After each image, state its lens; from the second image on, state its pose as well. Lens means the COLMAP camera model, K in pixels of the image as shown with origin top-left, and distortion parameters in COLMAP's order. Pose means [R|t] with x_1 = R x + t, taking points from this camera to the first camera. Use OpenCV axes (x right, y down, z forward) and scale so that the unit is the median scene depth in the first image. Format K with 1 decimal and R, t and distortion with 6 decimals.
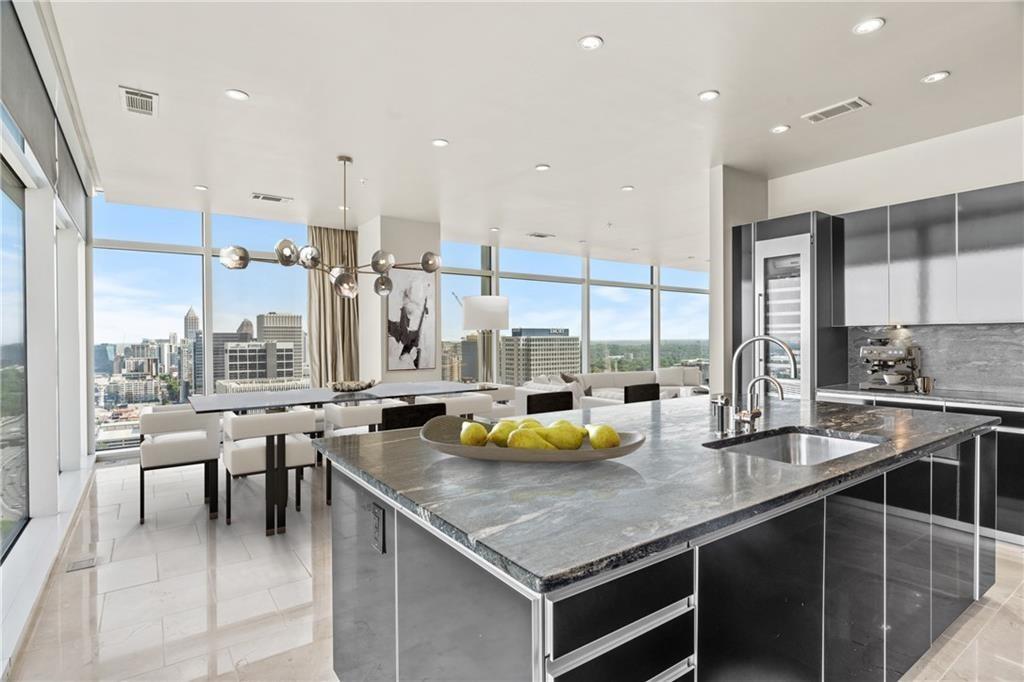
lens RADIAL K [[515.8, 0, 517.5], [0, 515.8, 342.8], [0, 0, 1]] dist [0.000867, 0.002357]
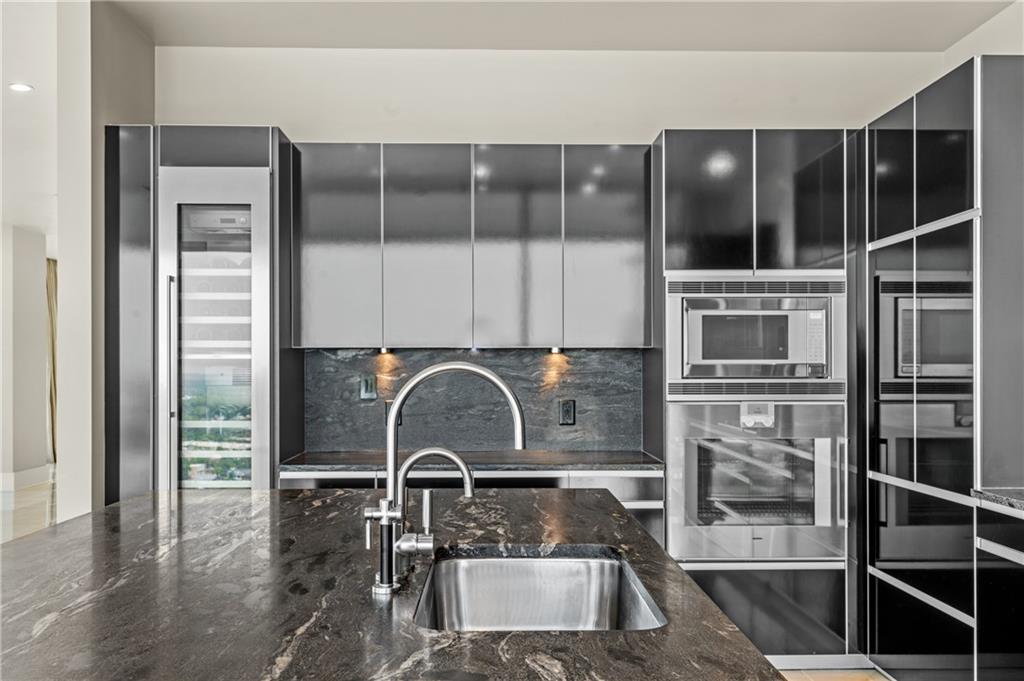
lens RADIAL K [[997.7, 0, 511.0], [0, 997.7, 370.4], [0, 0, 1]] dist [0.017305, 0.000000]
pose [[0.571549, 0.001525, 0.820566, -0.118789], [0.007417, 0.999948, -0.007024, 0.000571], [-0.820534, 0.010101, 0.571508, 0.227398]]
